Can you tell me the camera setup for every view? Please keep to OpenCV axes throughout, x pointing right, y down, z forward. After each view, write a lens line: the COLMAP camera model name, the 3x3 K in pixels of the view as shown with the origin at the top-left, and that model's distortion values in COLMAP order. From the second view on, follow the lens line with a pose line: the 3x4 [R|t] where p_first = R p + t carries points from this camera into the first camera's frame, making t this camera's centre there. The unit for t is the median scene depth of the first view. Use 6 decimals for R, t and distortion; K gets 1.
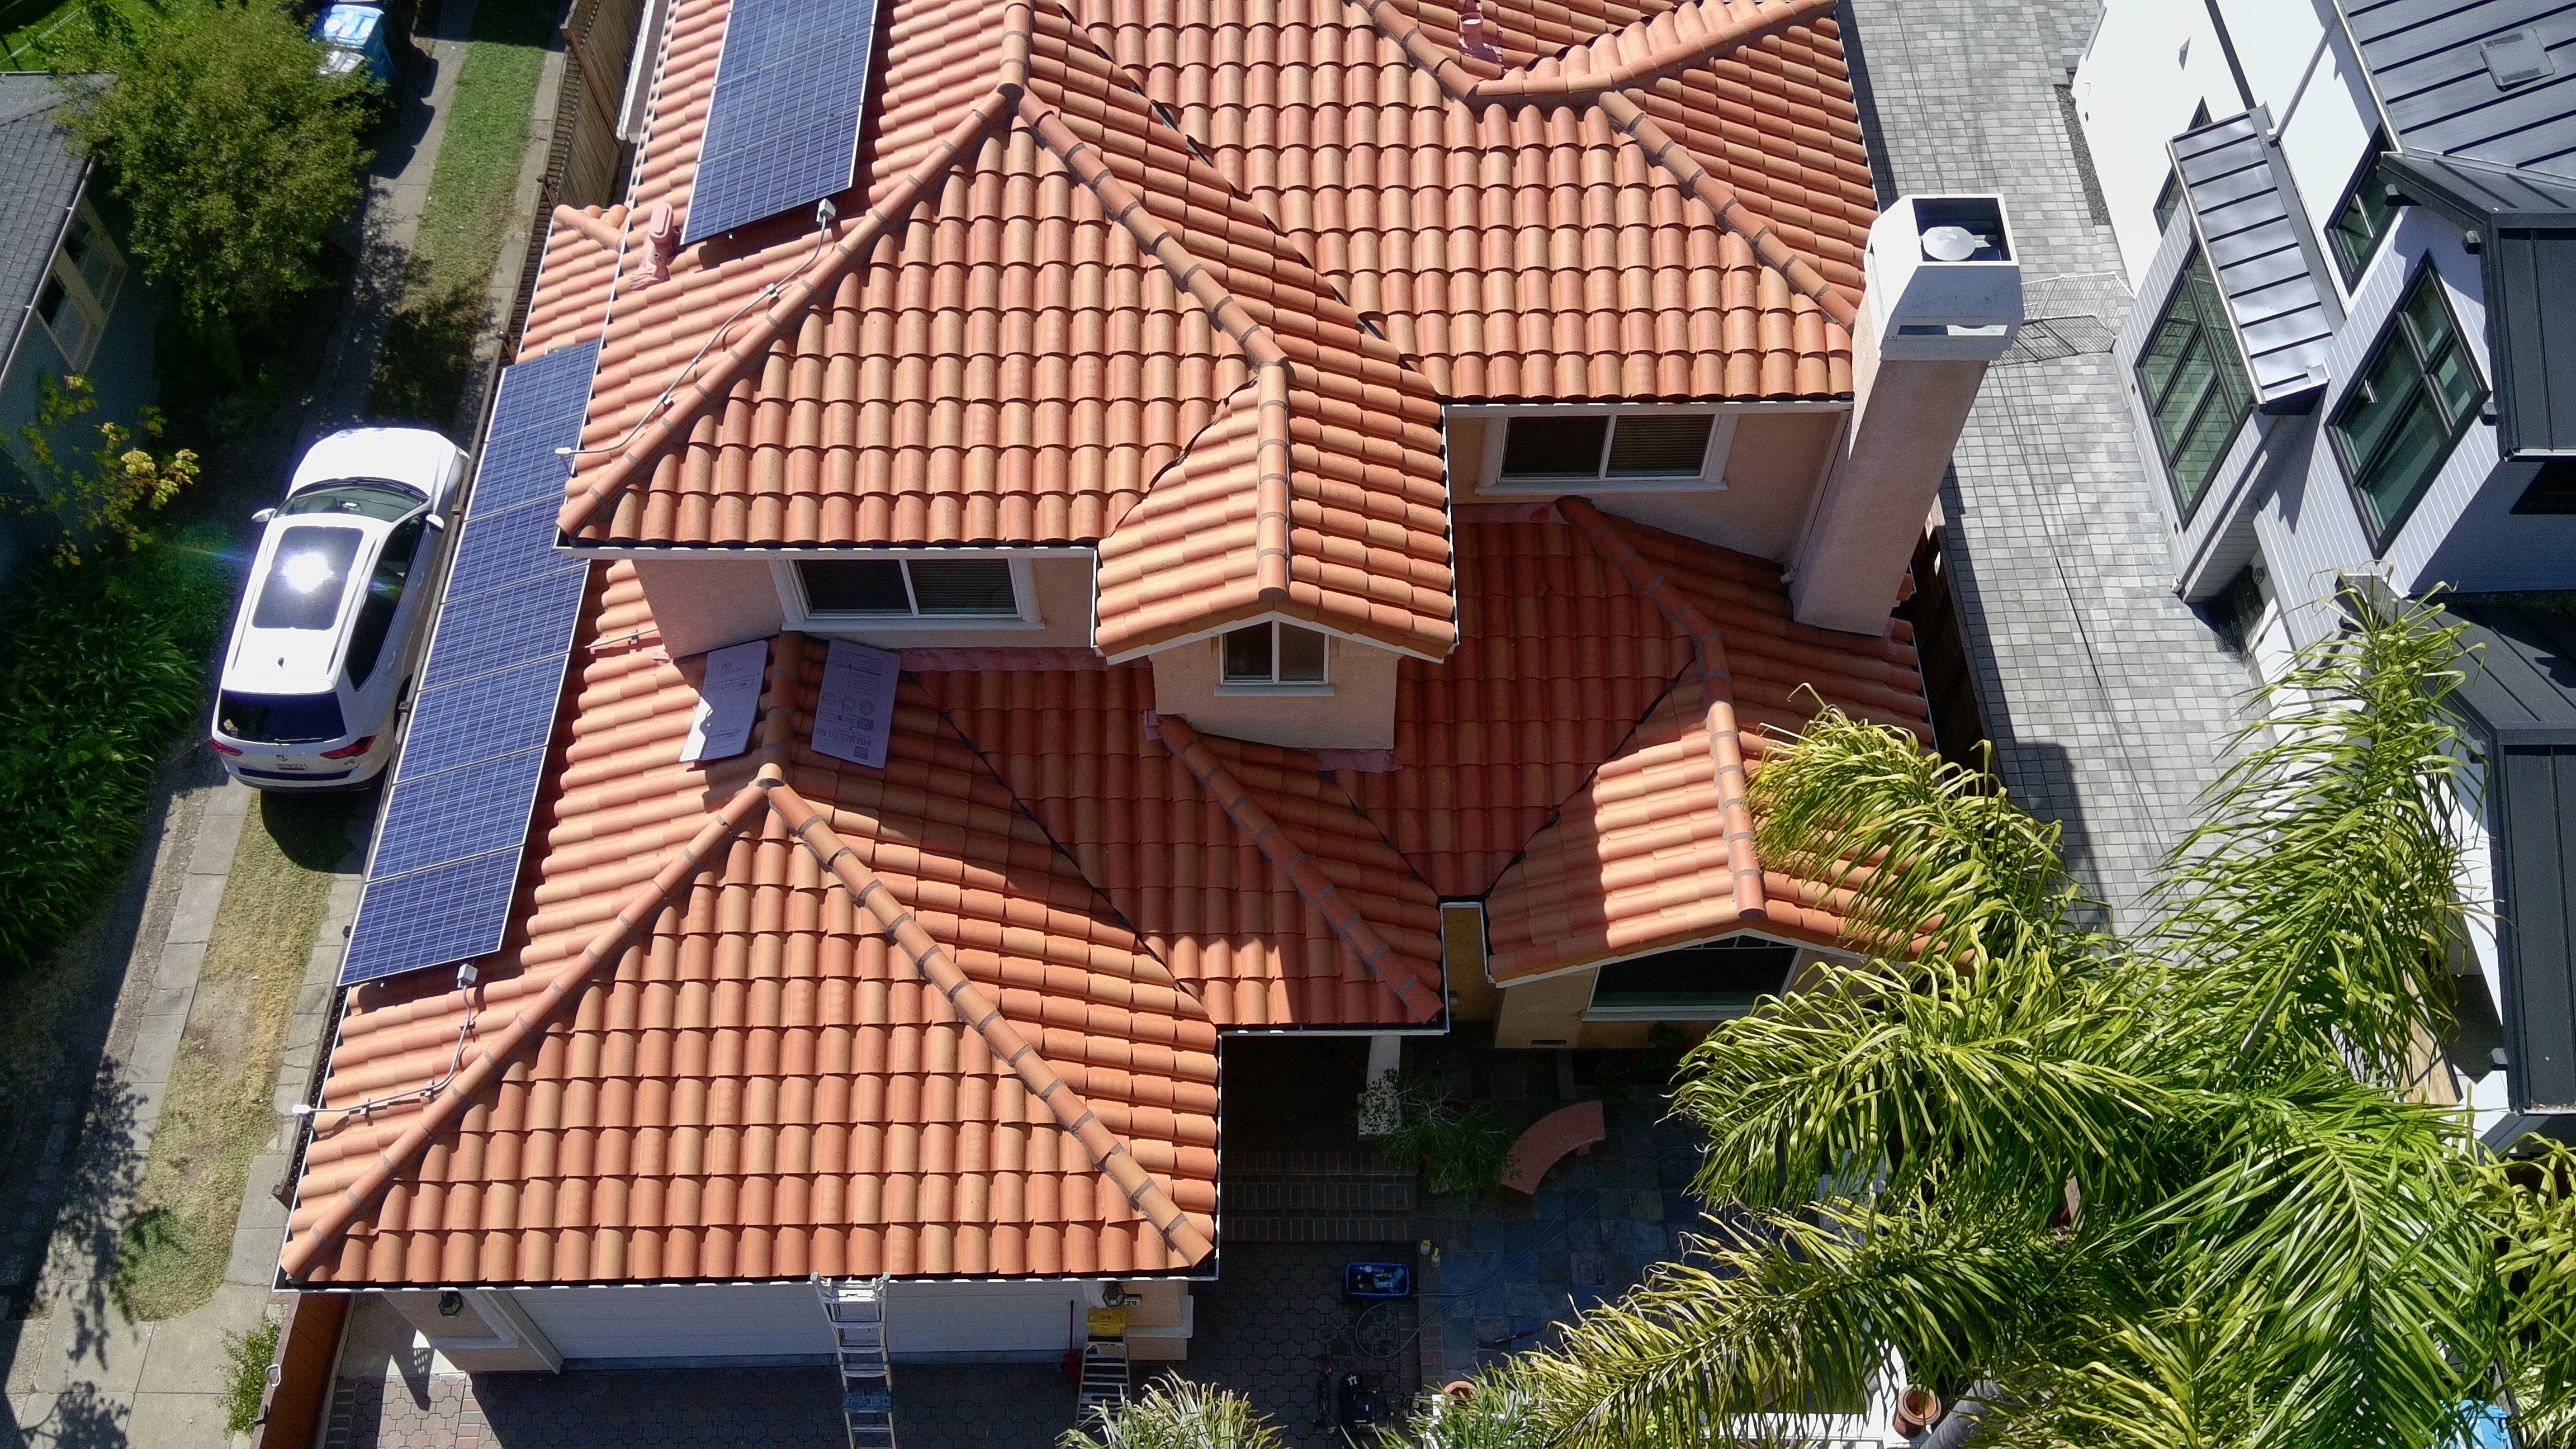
lens RADIAL K [[2137.9, 0, 1257.1], [0, 2137.9, 753.7], [0, 0, 1]] dist [0.116751, -0.195954]
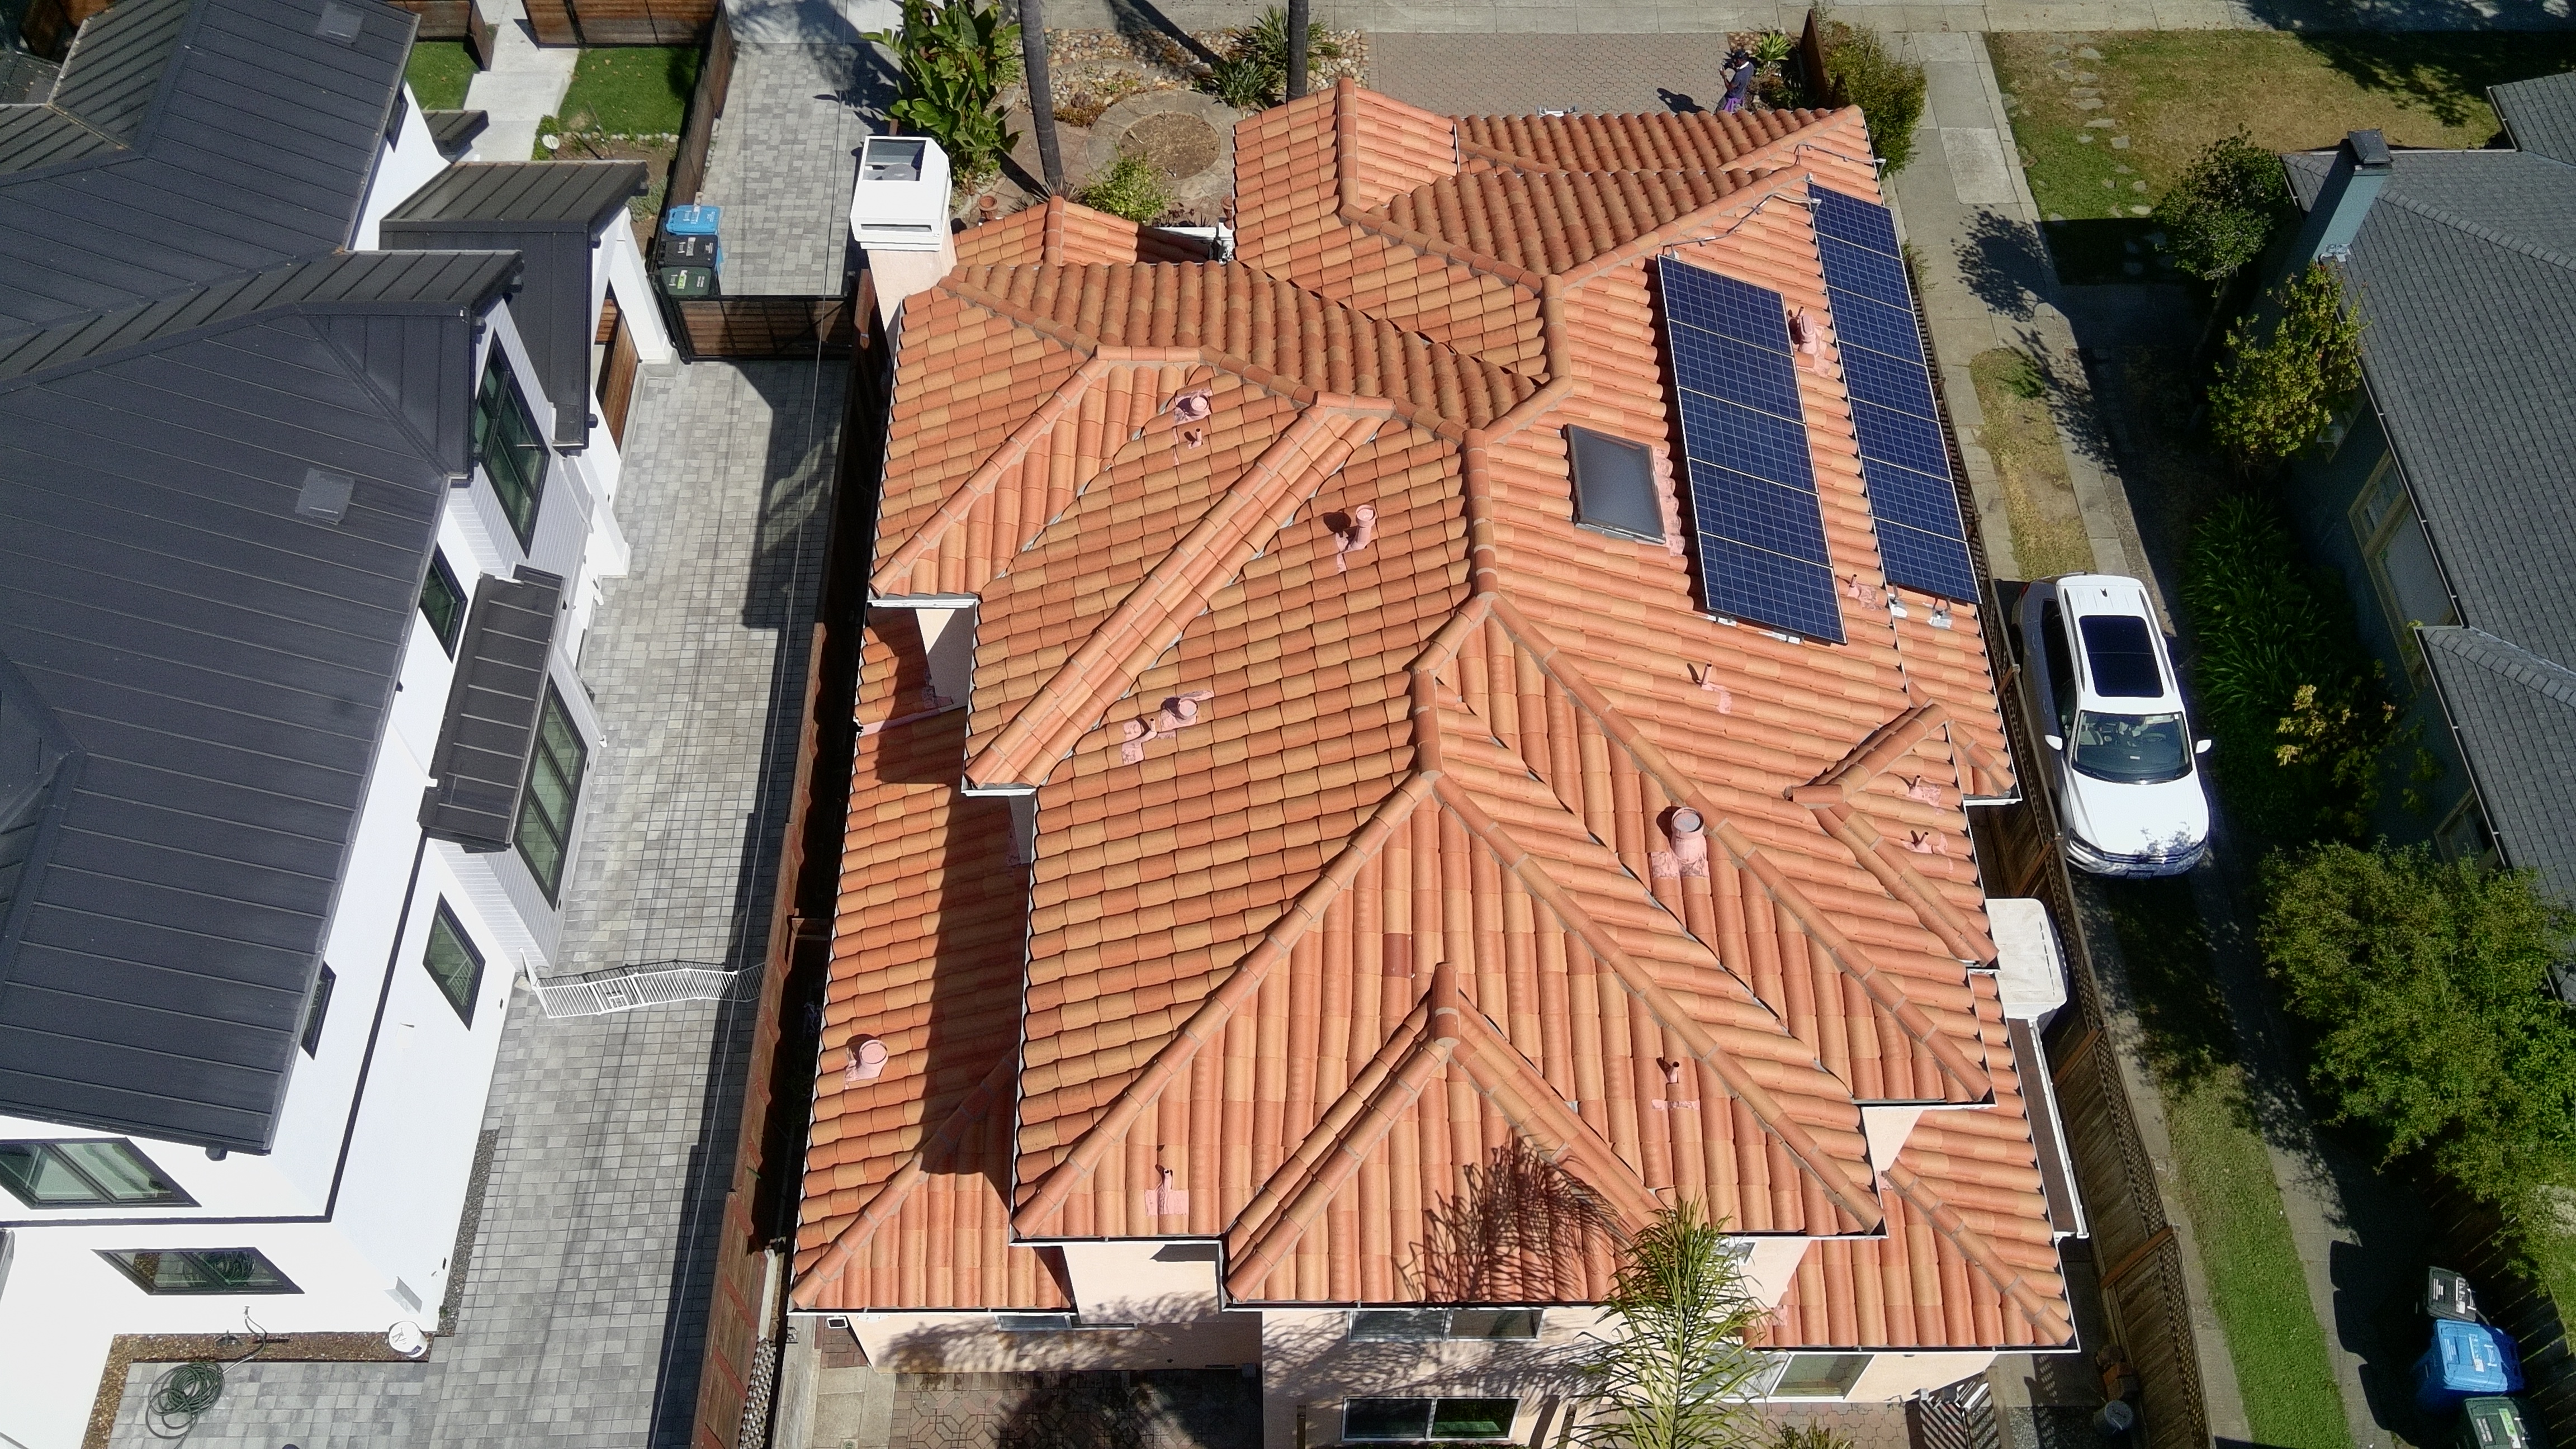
lens RADIAL K [[2137.9, 0, 1271.9], [0, 2137.9, 754.2], [0, 0, 1]] dist [0.116751, -0.195954]
pose [[-0.999902, 0.011572, 0.007833, 0.036367], [0.002790, -0.383941, 0.923354, -1.135458], [0.013692, 0.923285, 0.383871, 0.516191]]
